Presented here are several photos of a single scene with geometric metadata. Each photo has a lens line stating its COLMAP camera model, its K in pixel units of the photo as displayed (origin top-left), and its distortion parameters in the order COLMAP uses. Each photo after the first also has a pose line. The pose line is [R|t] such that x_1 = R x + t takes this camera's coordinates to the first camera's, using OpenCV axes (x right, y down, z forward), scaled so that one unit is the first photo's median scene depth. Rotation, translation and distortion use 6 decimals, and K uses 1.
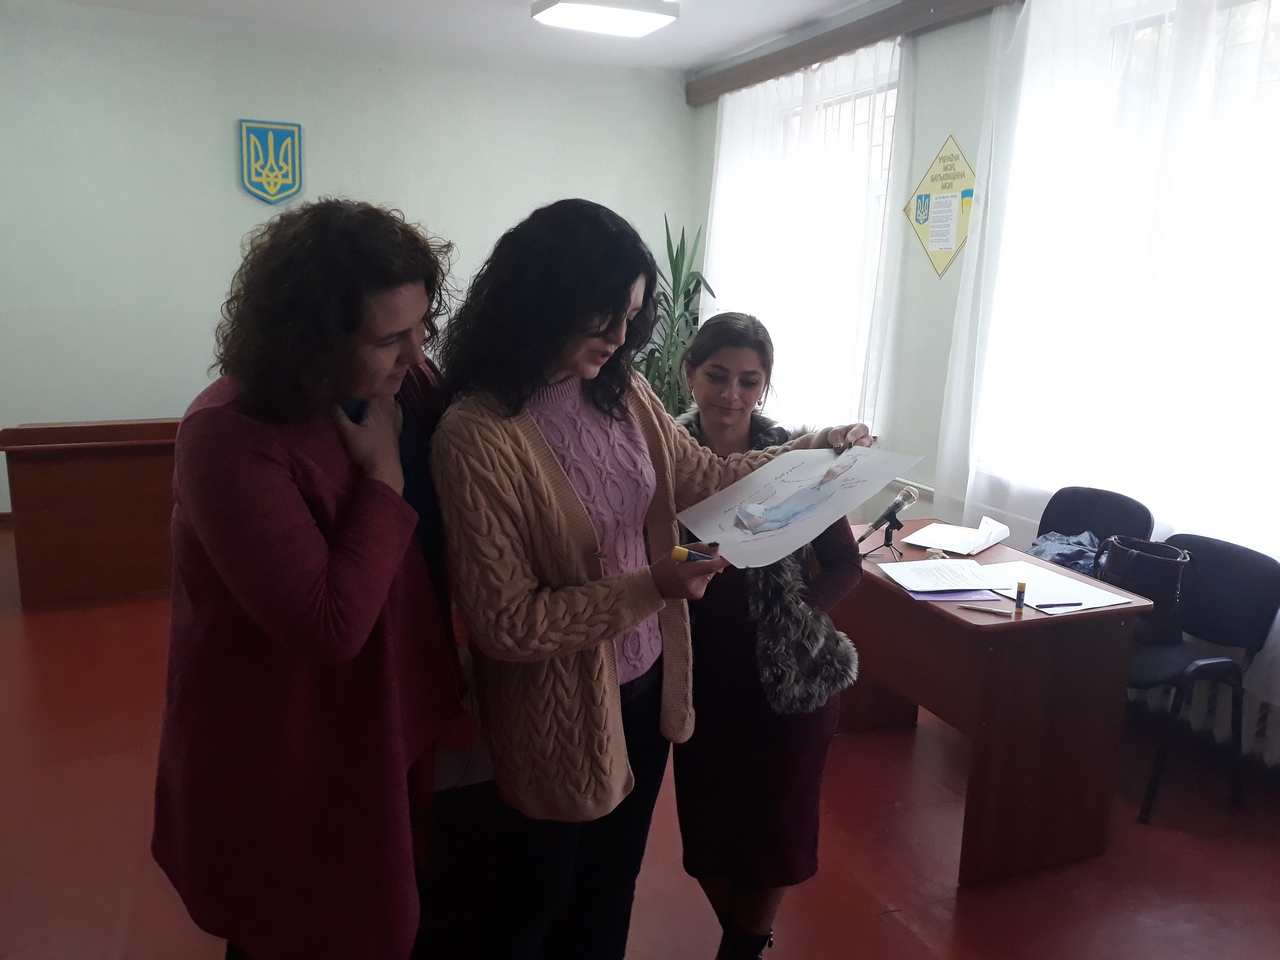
lens RADIAL K [[984.7, 0, 640.0], [0, 984.7, 480.0], [0, 0, 1]] dist [0.005702, -0.225527]
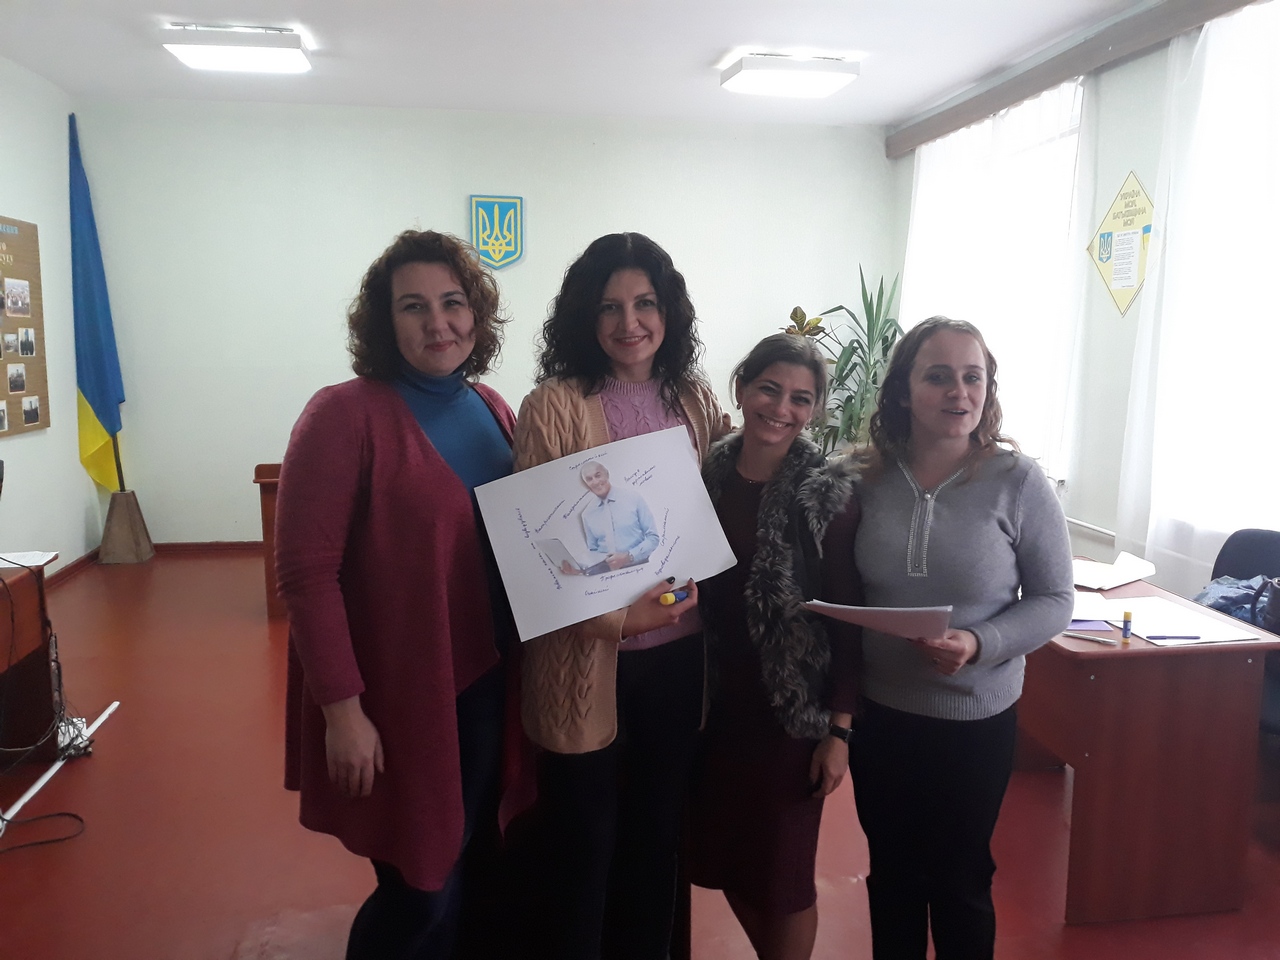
lens RADIAL K [[998.3, 0, 638.1], [0, 998.3, 487.1], [0, 0, 1]] dist [-0.099282, 0.006847]
pose [[0.965701, 0.008994, -0.259501, 0.090620], [-0.022988, 0.998437, -0.050941, 0.022134], [0.258638, 0.055159, 0.964398, -0.040048]]
